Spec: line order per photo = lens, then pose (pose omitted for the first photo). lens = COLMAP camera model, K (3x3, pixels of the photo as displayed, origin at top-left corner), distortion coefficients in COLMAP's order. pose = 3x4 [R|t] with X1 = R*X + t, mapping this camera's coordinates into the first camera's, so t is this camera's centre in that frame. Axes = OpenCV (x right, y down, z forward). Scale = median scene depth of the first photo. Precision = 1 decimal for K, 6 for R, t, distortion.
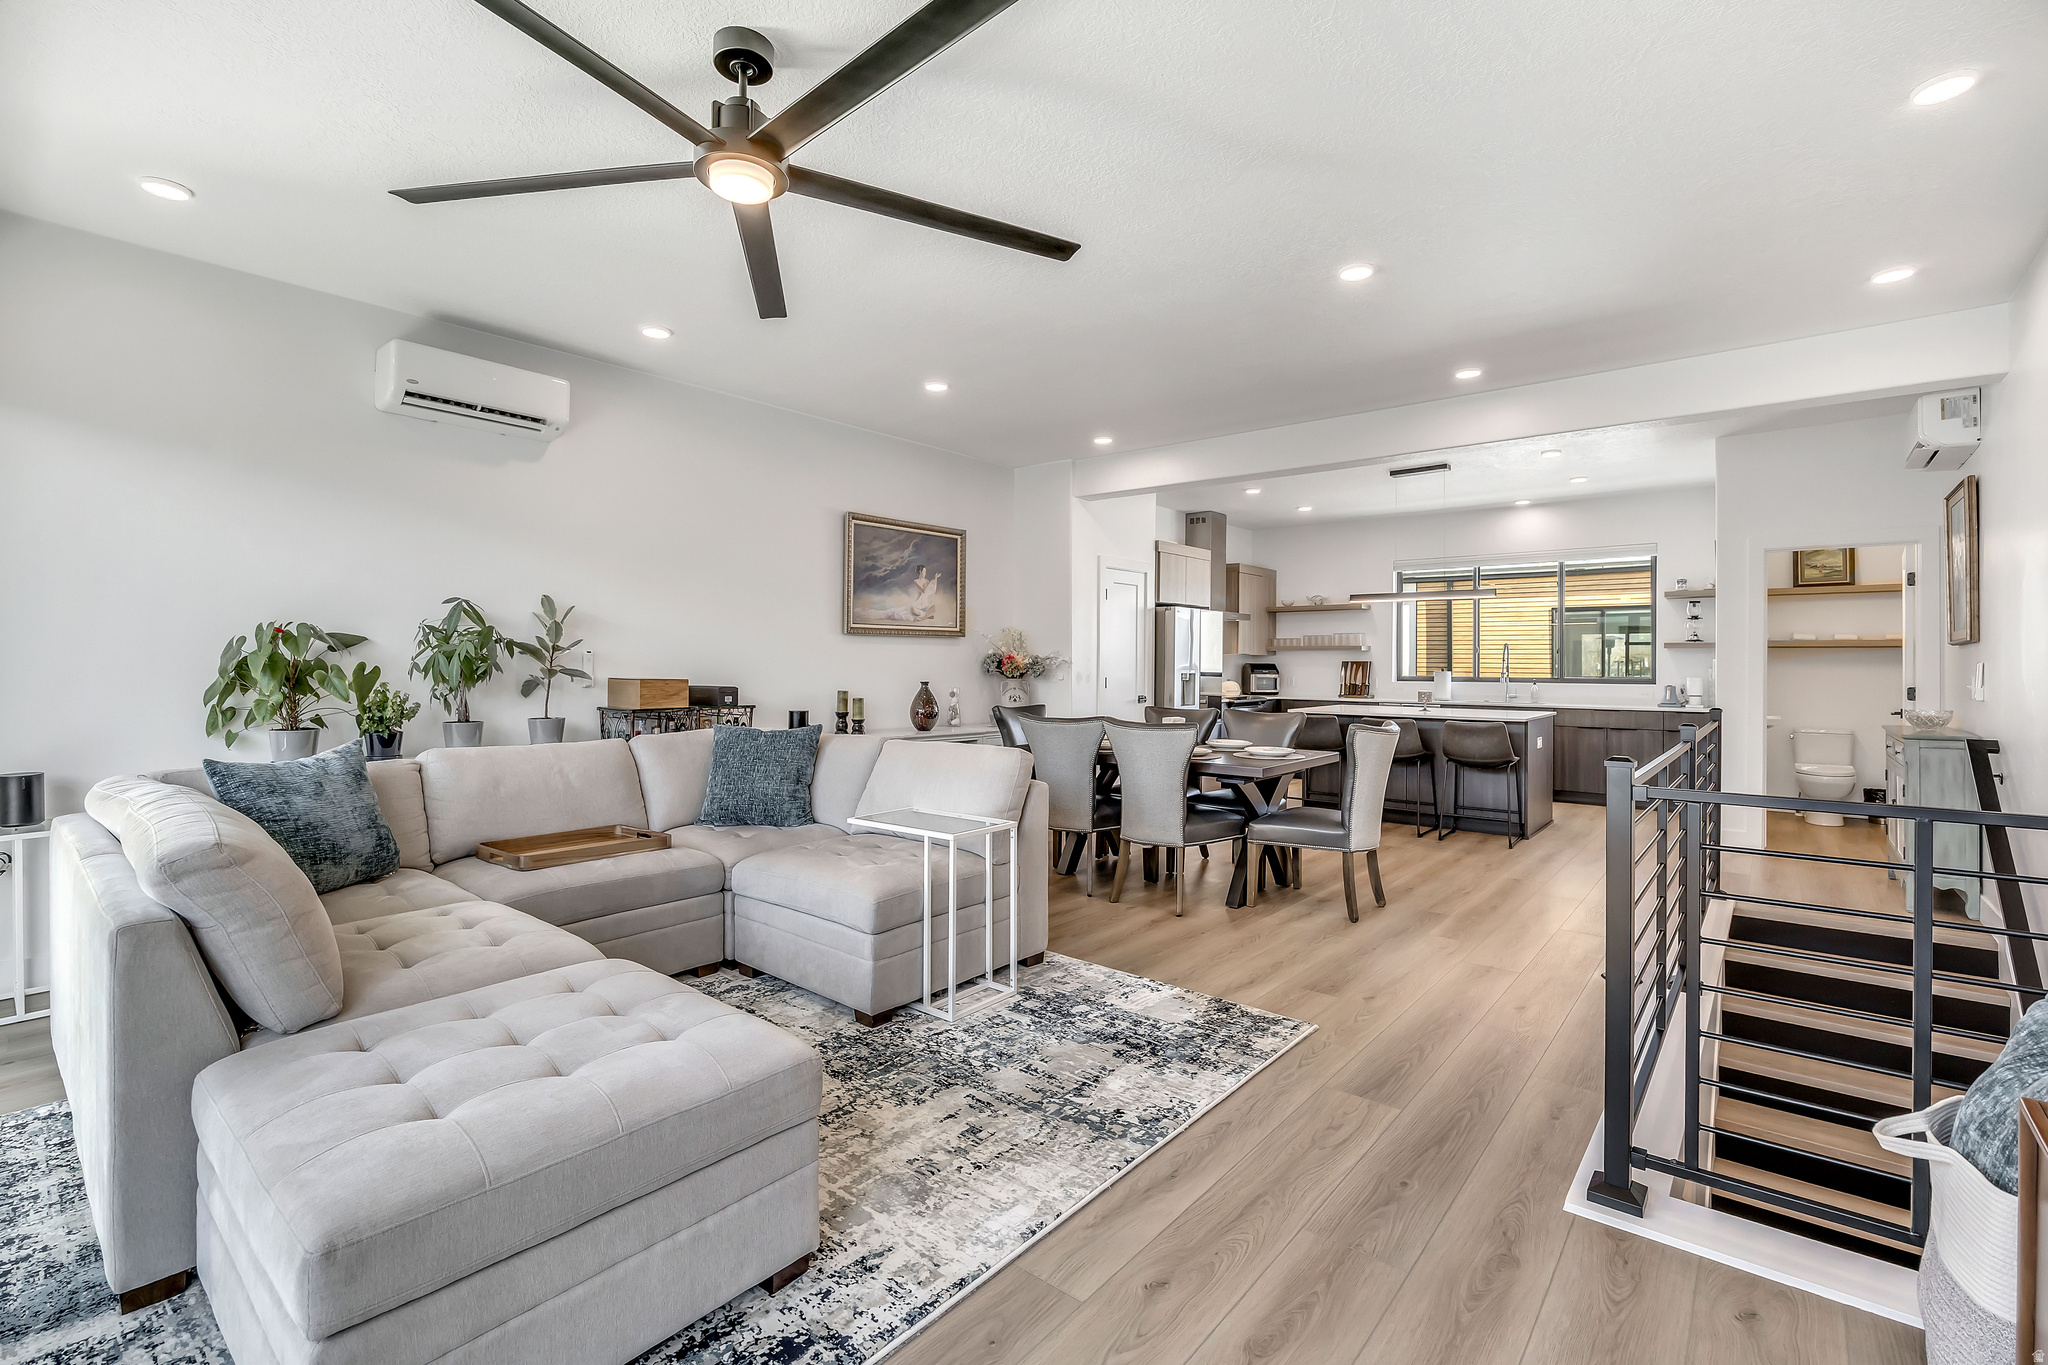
lens RADIAL K [[911.8, 0, 1019.9], [0, 911.8, 671.9], [0, 0, 1]] dist [-0.001098, -0.000154]
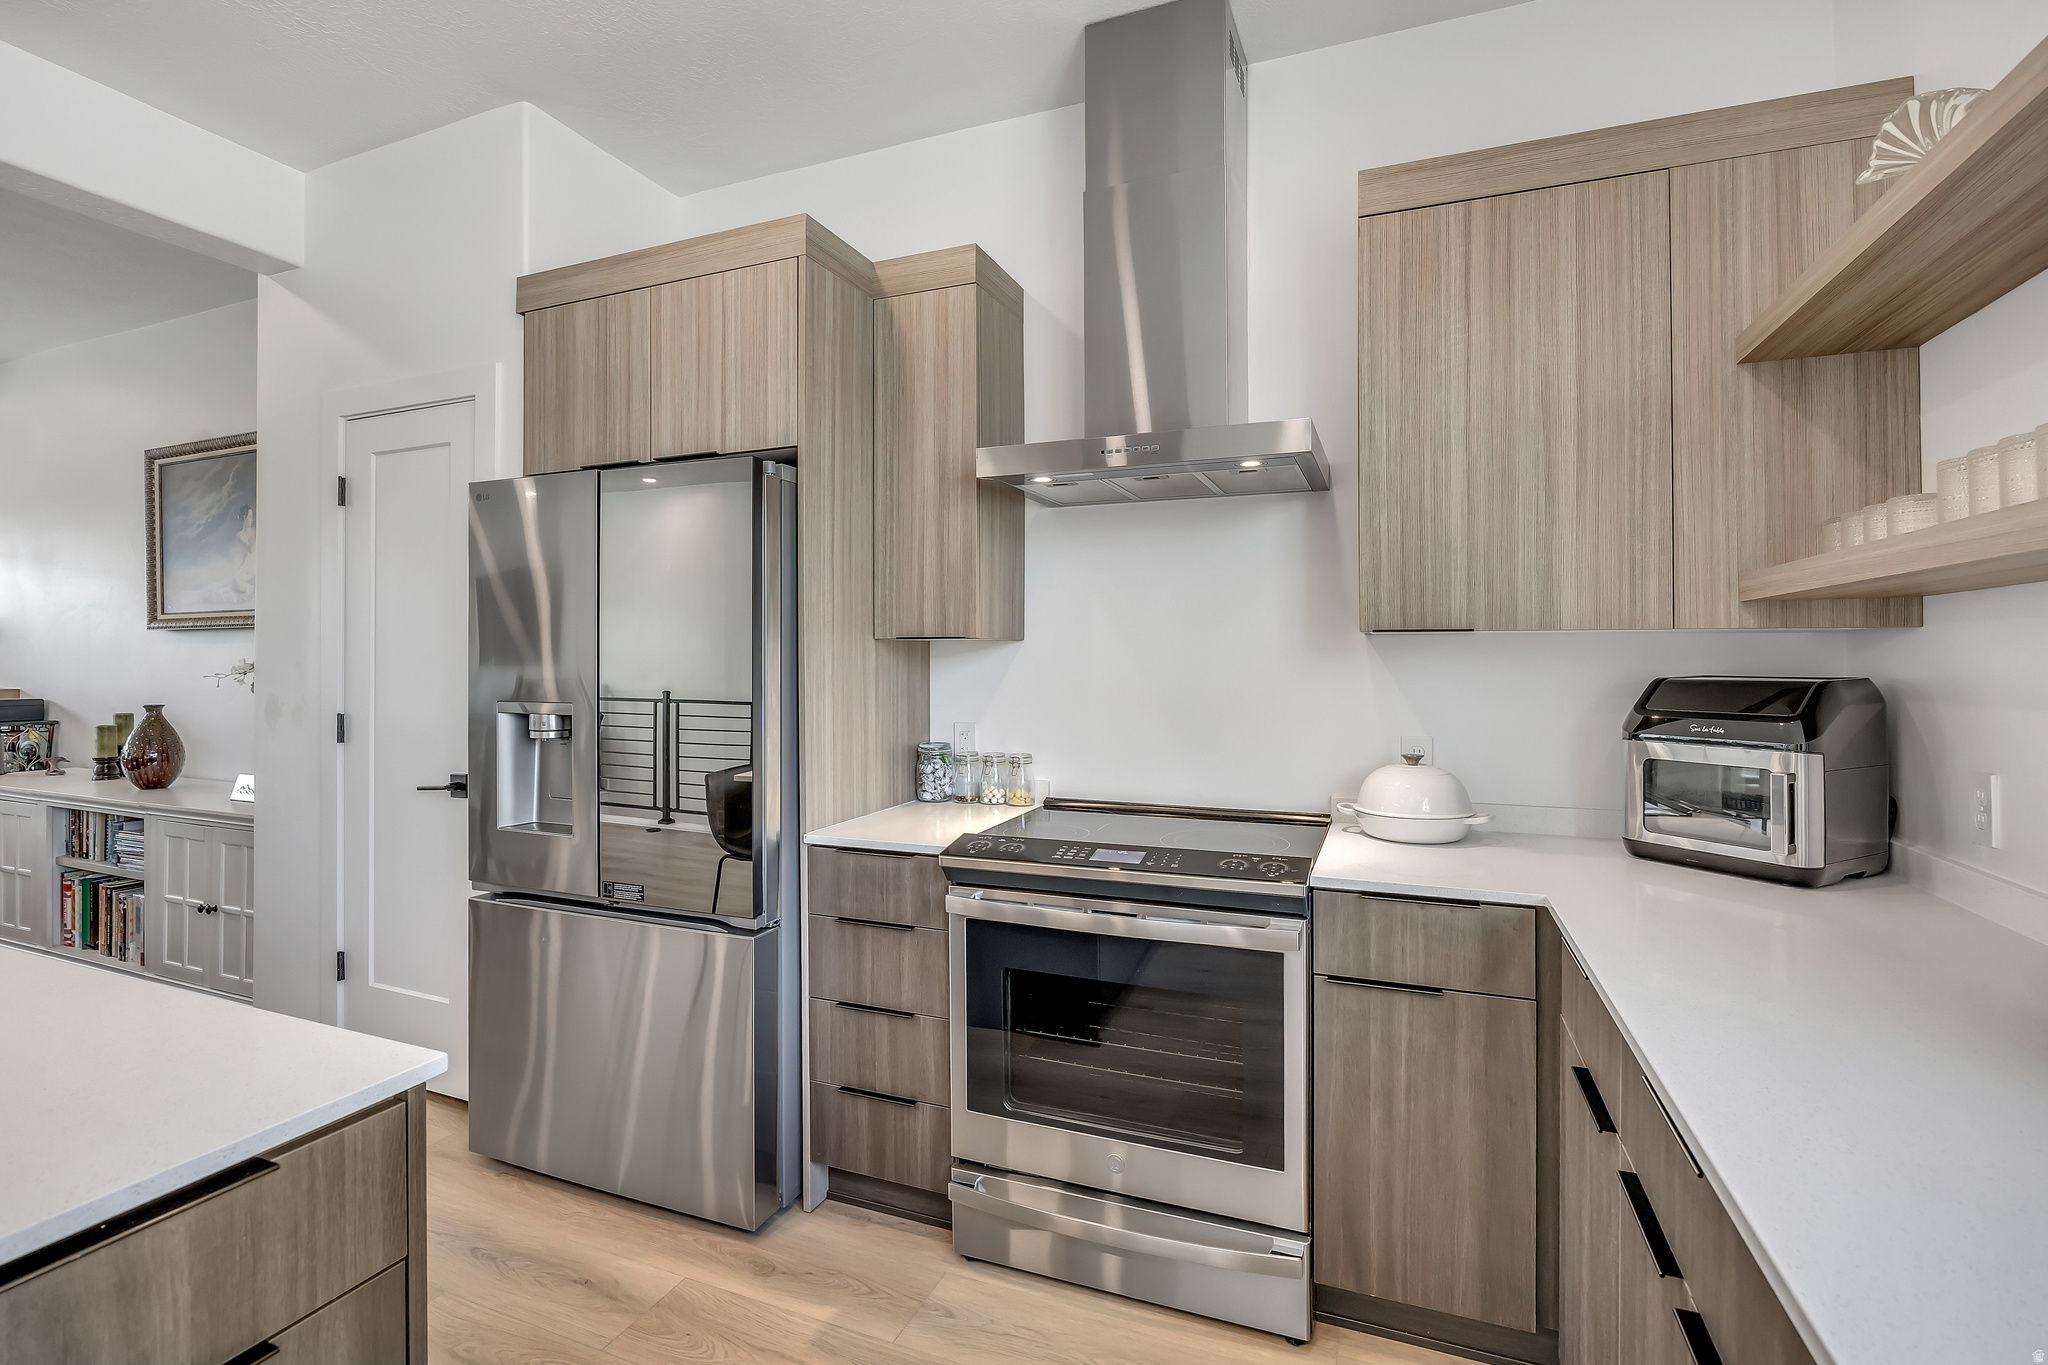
lens RADIAL K [[911.8, 0, 1019.9], [0, 911.8, 671.9], [0, 0, 1]] dist [-0.001098, -0.000154]
pose [[0.297075, 0.001608, -0.954853, 0.605157], [-0.010490, 0.999944, -0.001580, -0.015200], [0.954797, 0.010486, 0.297075, 1.322875]]
